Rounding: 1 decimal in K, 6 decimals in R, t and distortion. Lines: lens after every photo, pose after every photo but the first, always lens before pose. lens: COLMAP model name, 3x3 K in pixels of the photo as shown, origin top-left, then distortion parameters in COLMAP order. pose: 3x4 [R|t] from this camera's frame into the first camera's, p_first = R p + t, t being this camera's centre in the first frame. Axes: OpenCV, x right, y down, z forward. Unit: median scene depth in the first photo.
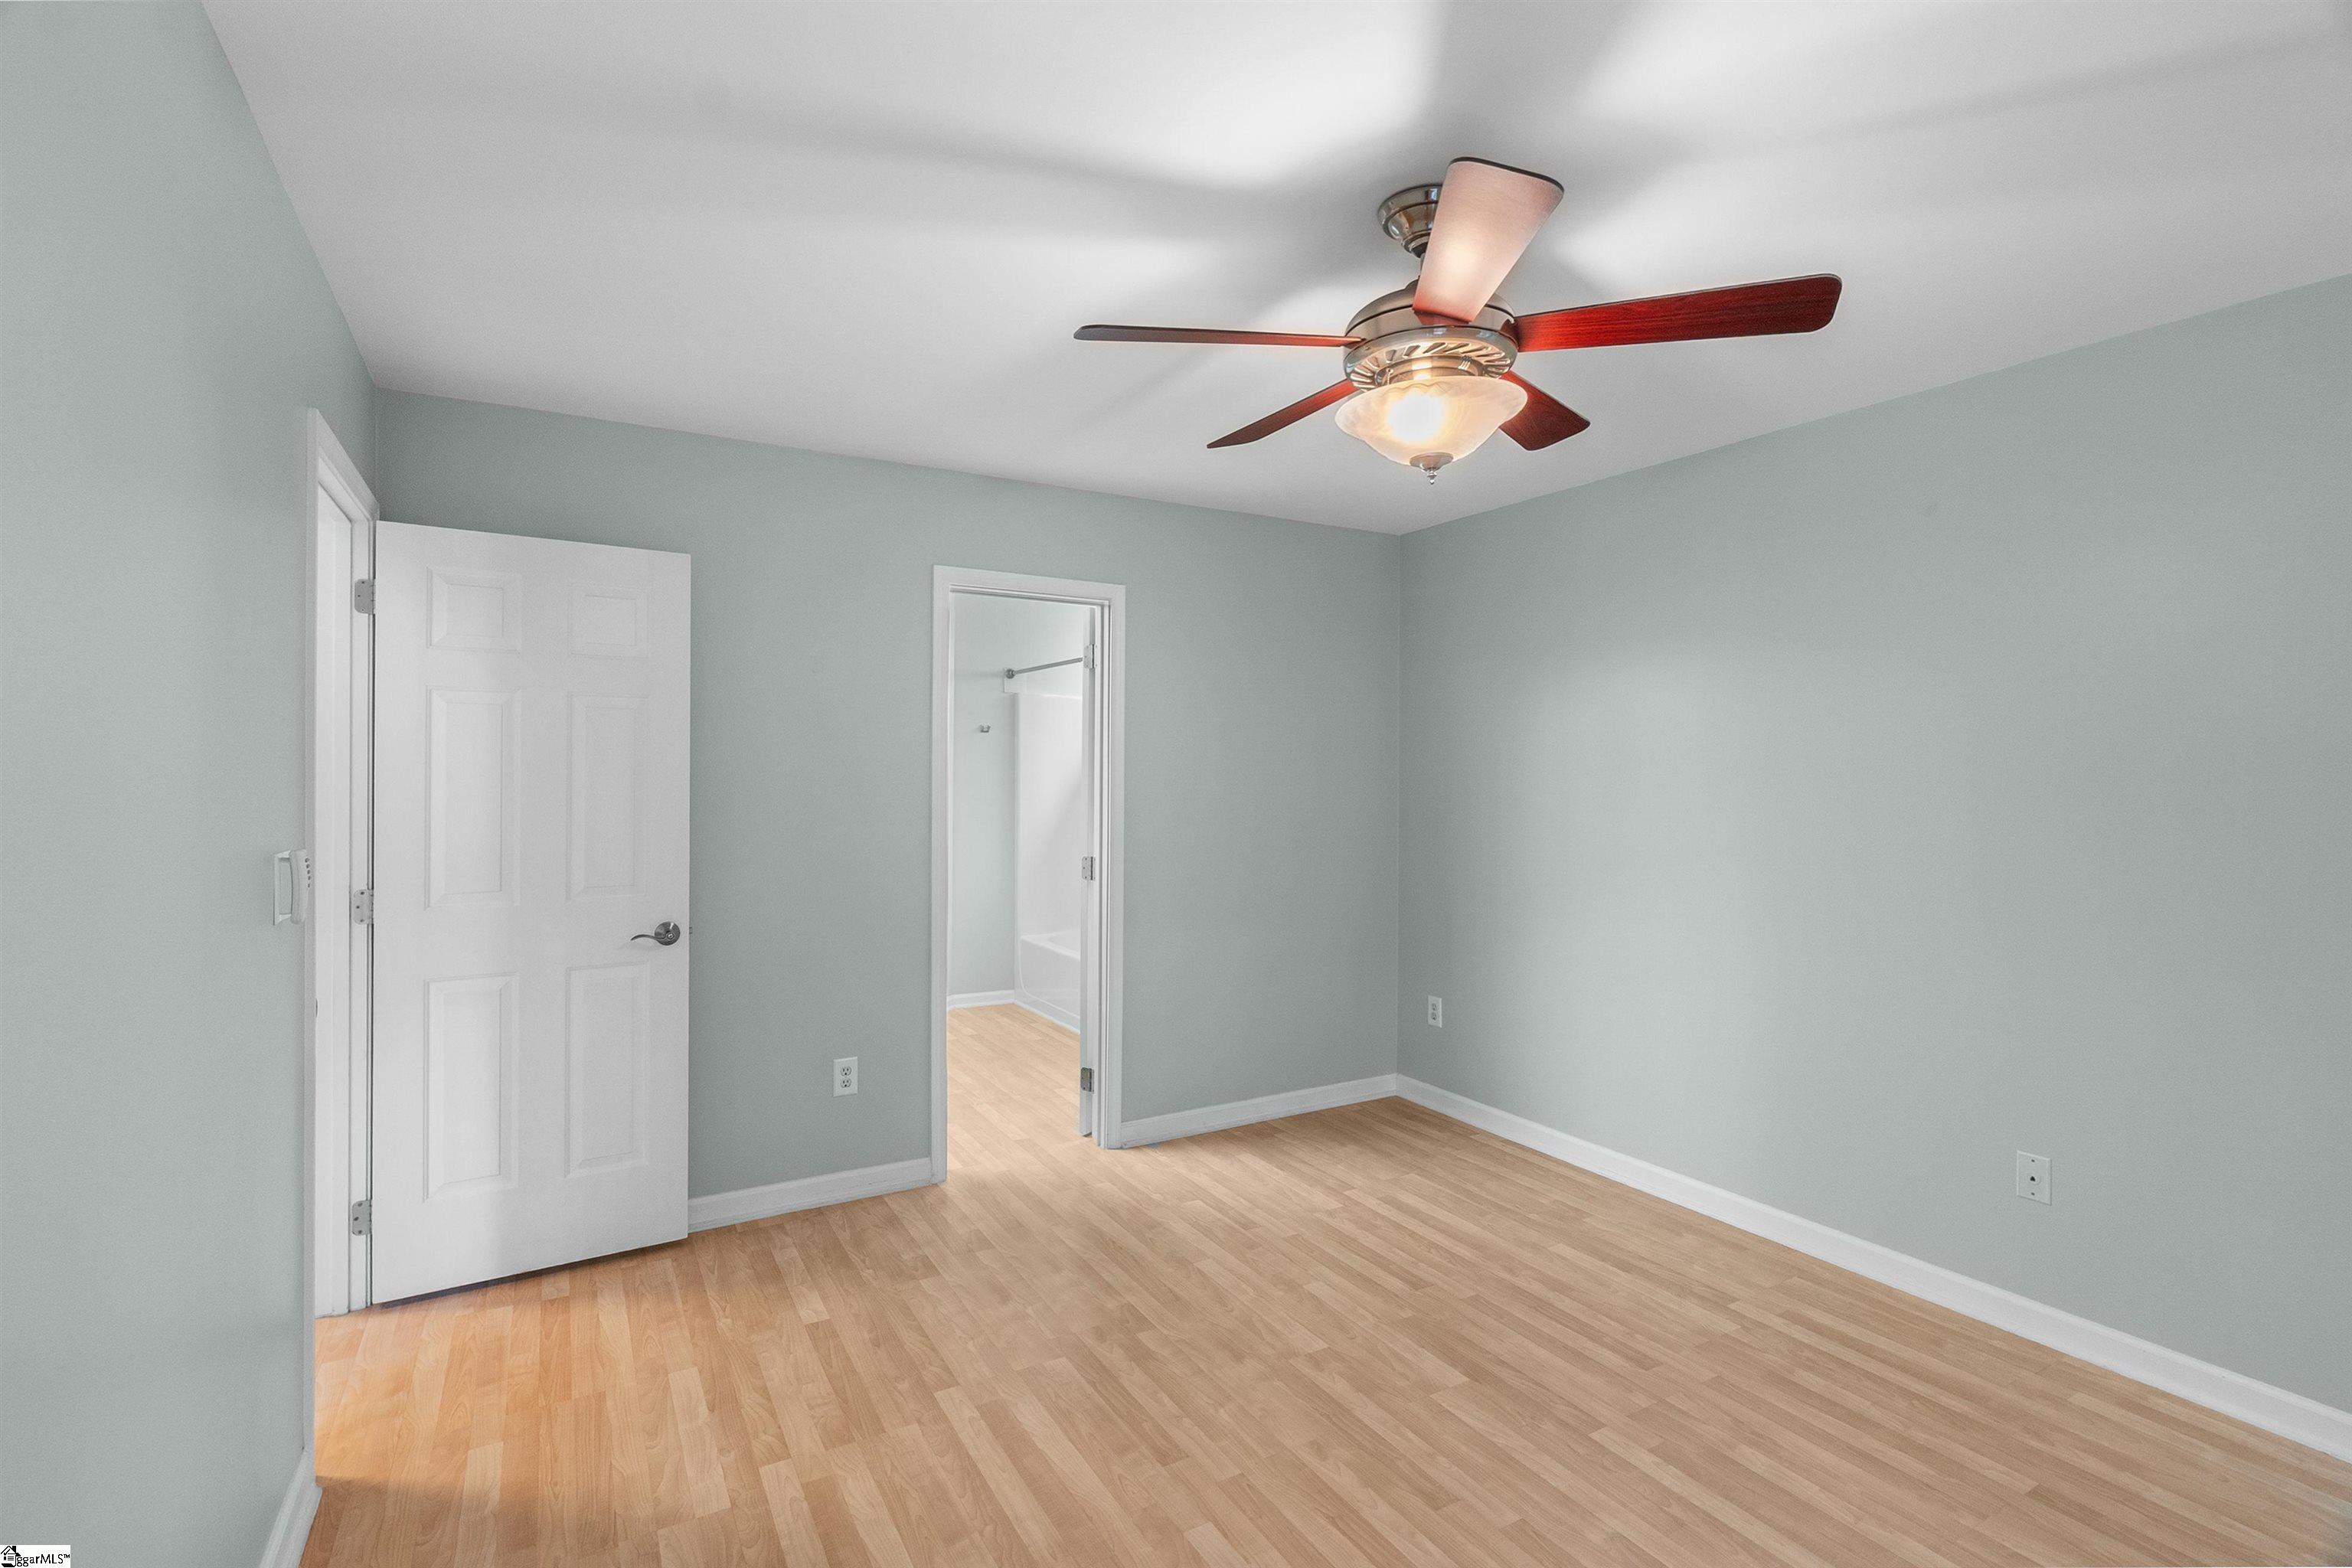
lens RADIAL K [[1101.0, 0, 1165.2], [0, 1101.0, 775.3], [0, 0, 1]] dist [-0.004493, 0.000869]
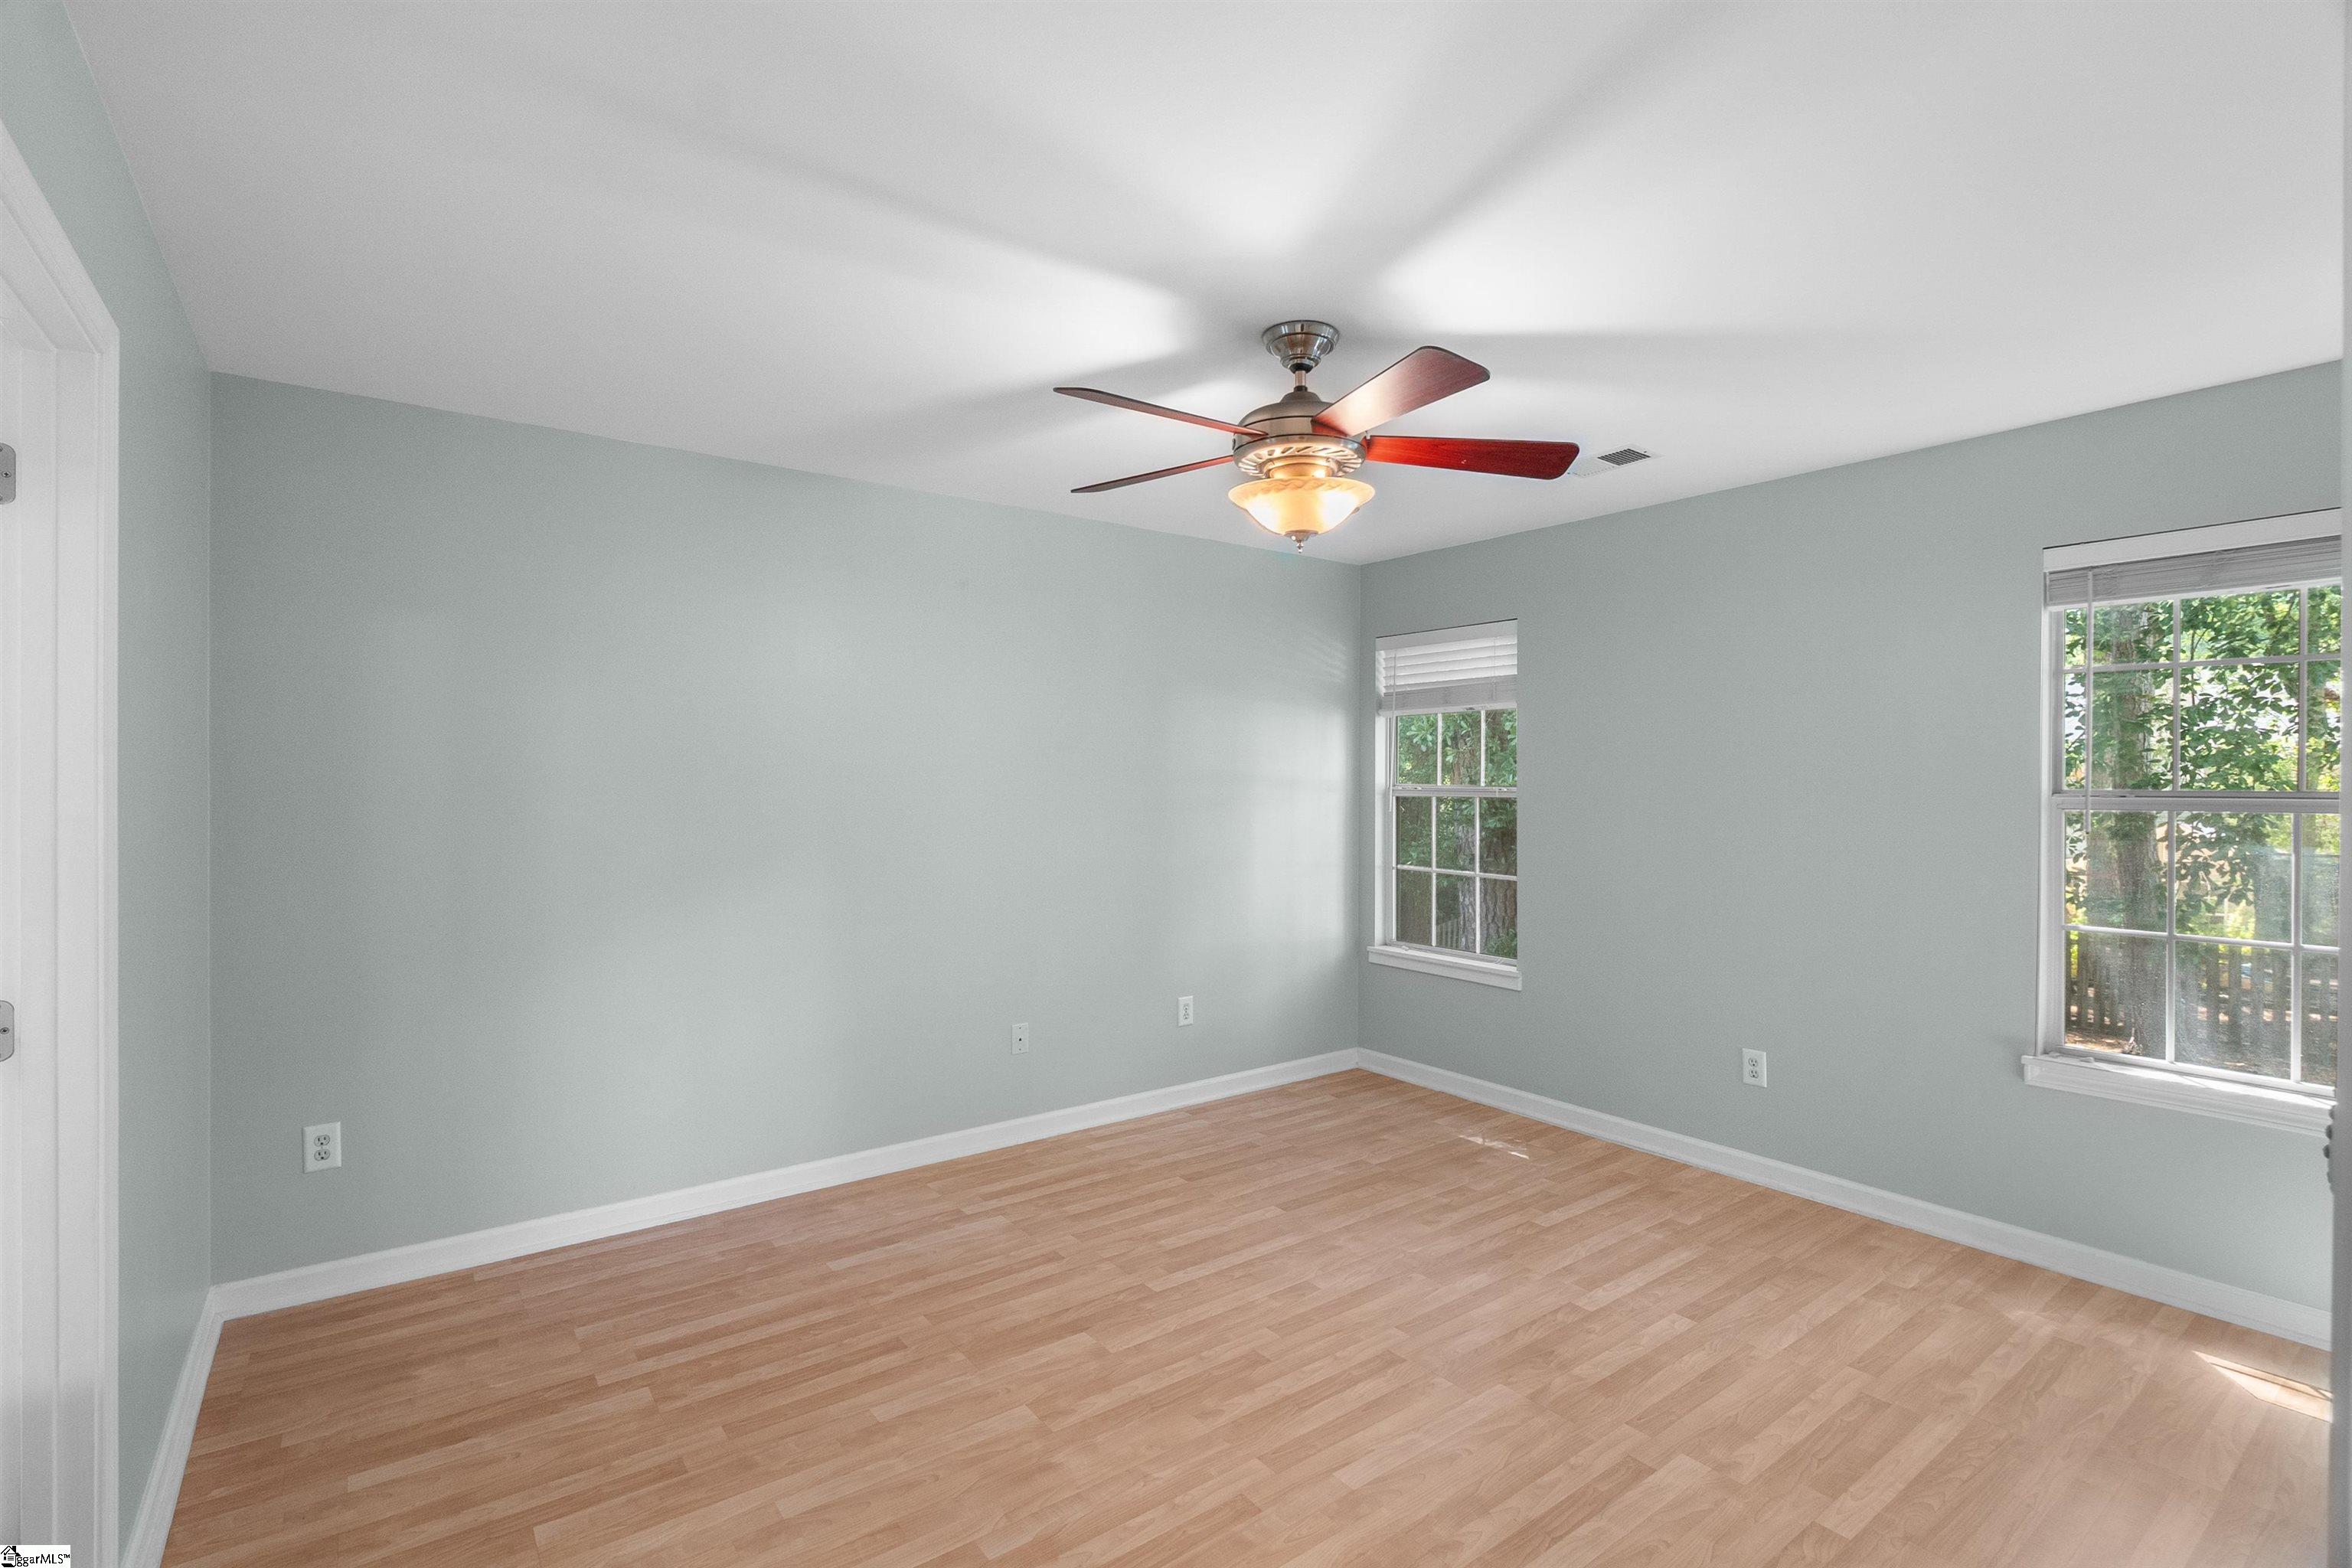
lens RADIAL K [[1101.0, 0, 1168.0], [0, 1101.0, 786.9], [0, 0, 1]] dist [-0.004493, 0.000869]
pose [[-0.140152, -0.009078, 0.990088, -0.775772], [0.000862, 0.999956, 0.009291, -0.001344], [-0.990130, 0.002156, -0.140138, 1.023082]]
